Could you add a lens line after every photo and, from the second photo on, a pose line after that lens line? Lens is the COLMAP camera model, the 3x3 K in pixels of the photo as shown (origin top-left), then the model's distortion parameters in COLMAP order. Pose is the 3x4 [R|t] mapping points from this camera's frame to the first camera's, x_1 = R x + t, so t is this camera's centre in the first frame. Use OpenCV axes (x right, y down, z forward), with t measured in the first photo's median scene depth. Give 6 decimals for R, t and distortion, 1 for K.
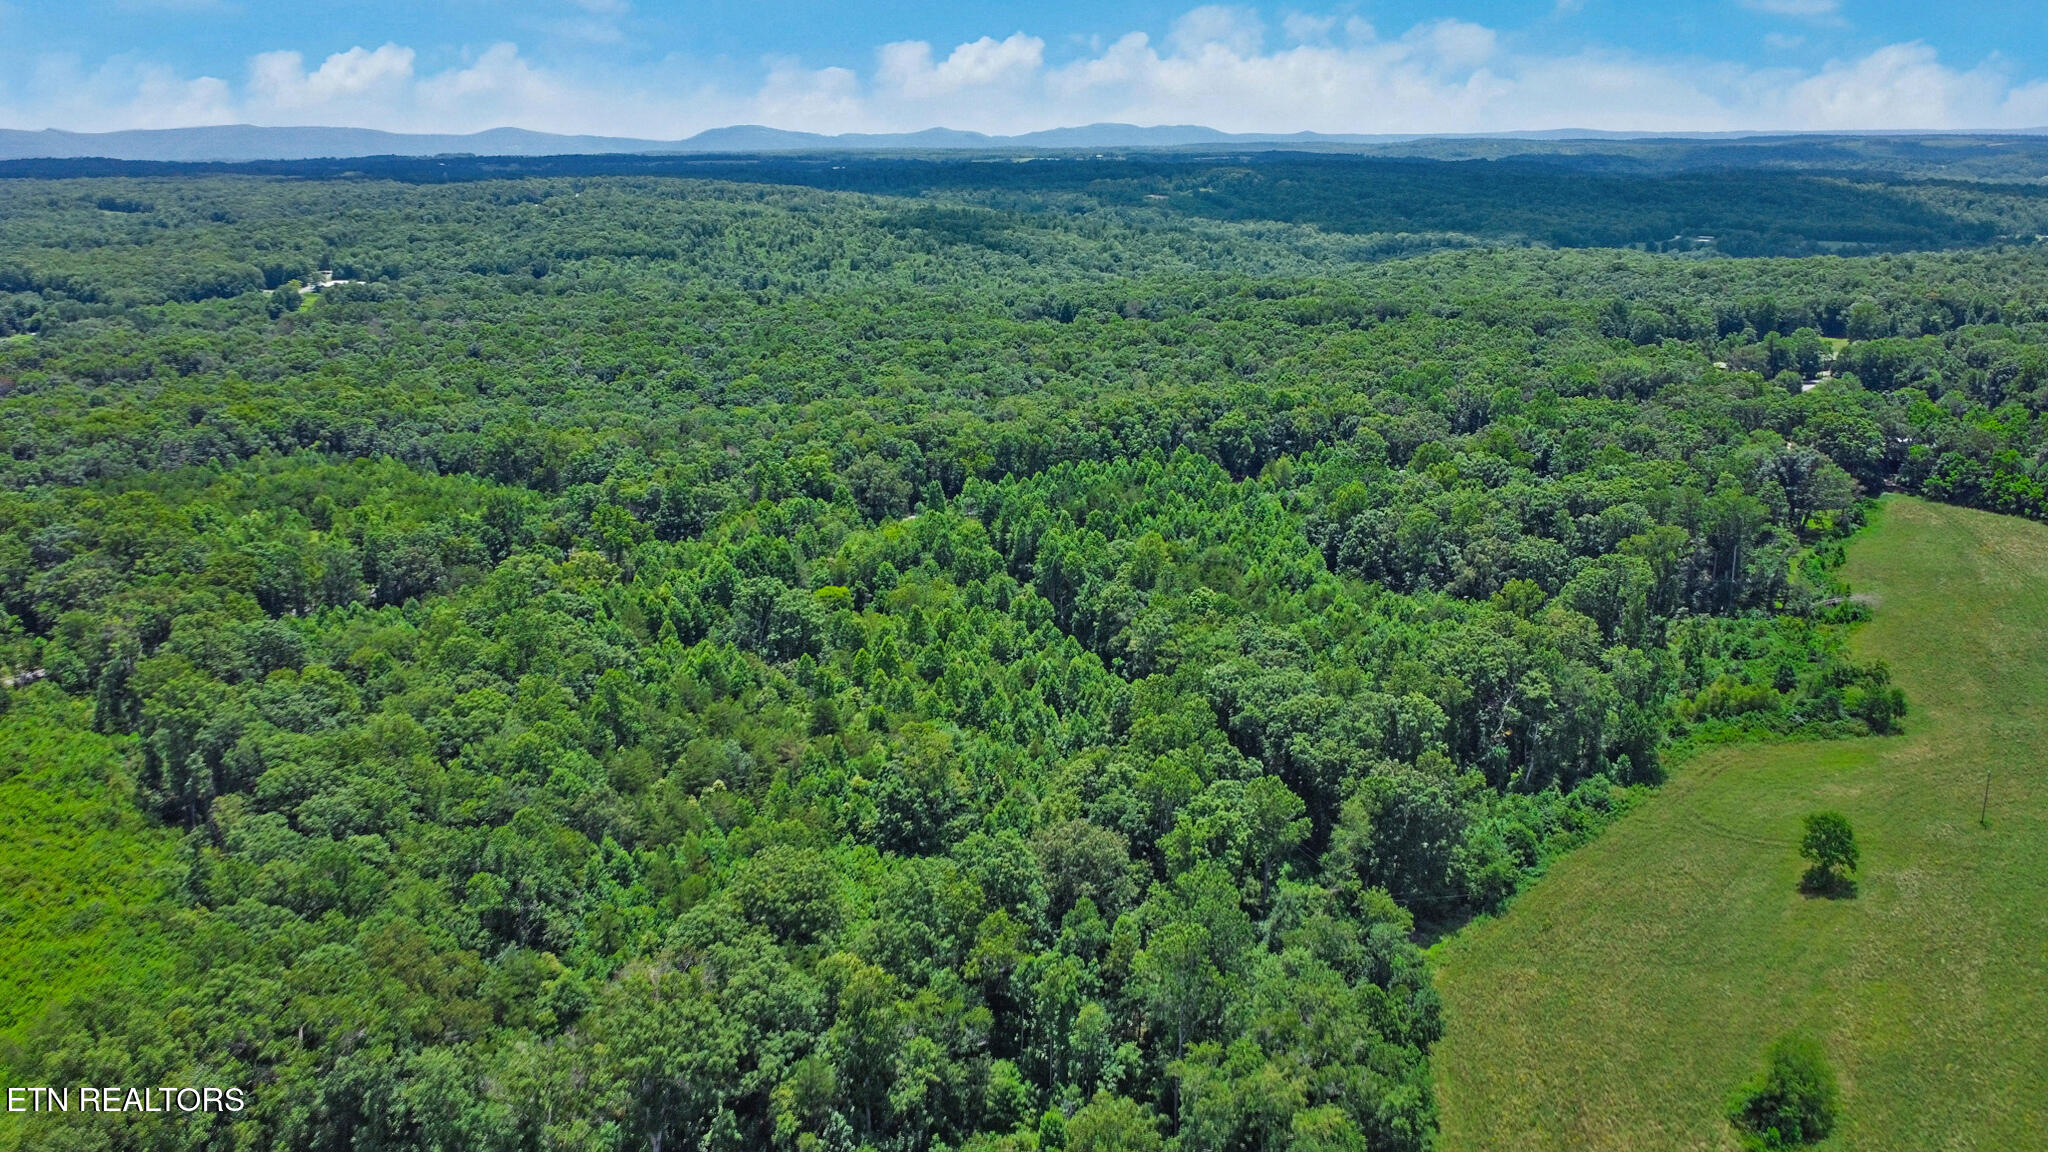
lens RADIAL K [[1675.9, 0, 1033.7], [0, 1675.9, 576.6], [0, 0, 1]] dist [0.002215, 0.010608]
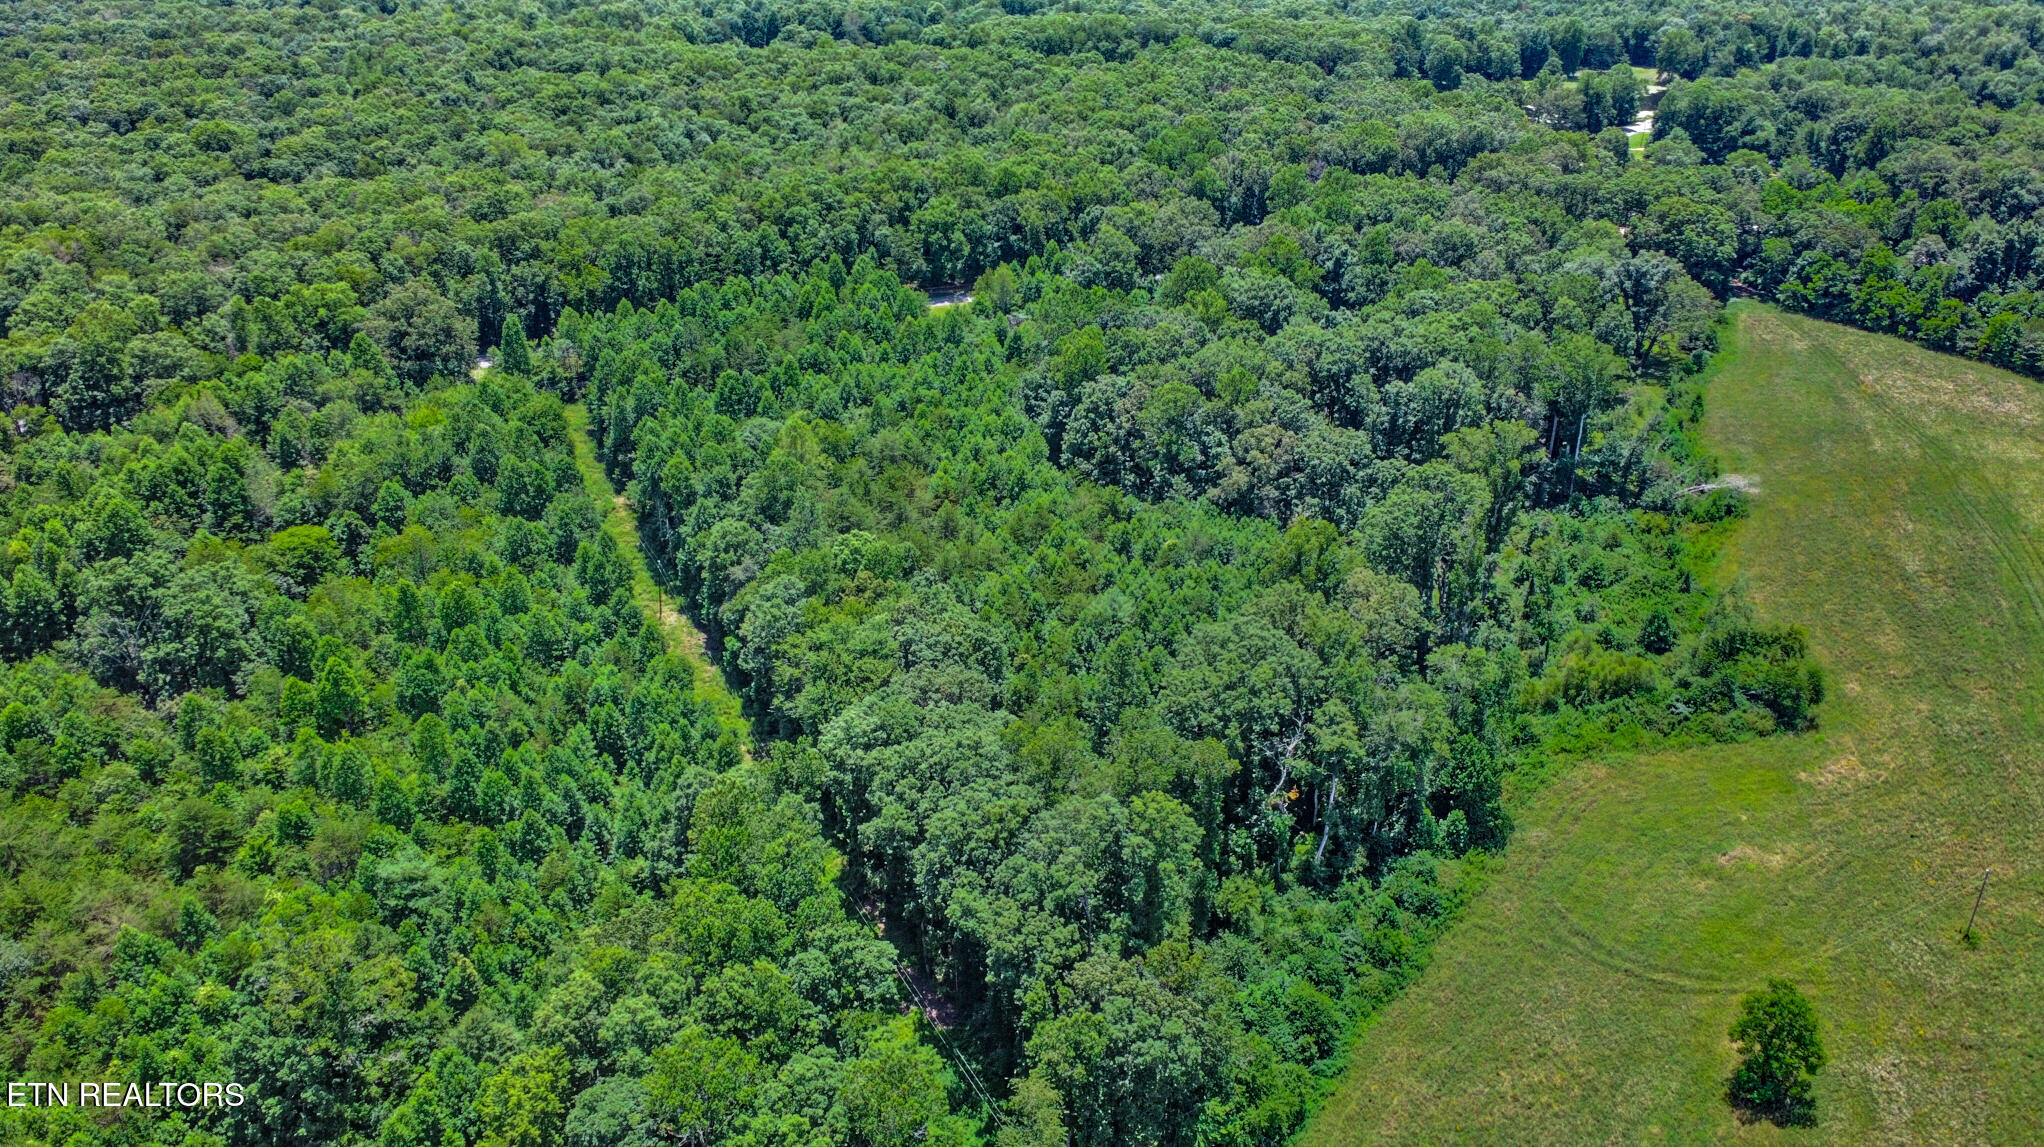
lens RADIAL K [[1672.6, 0, 1031.7], [0, 1672.6, 574.1], [0, 0, 1]] dist [0.002215, 0.010608]
pose [[0.991210, -0.028404, 0.129213, 0.066181], [0.005118, 0.984182, 0.177085, -0.075527], [-0.132199, -0.174867, 0.975677, 0.259632]]
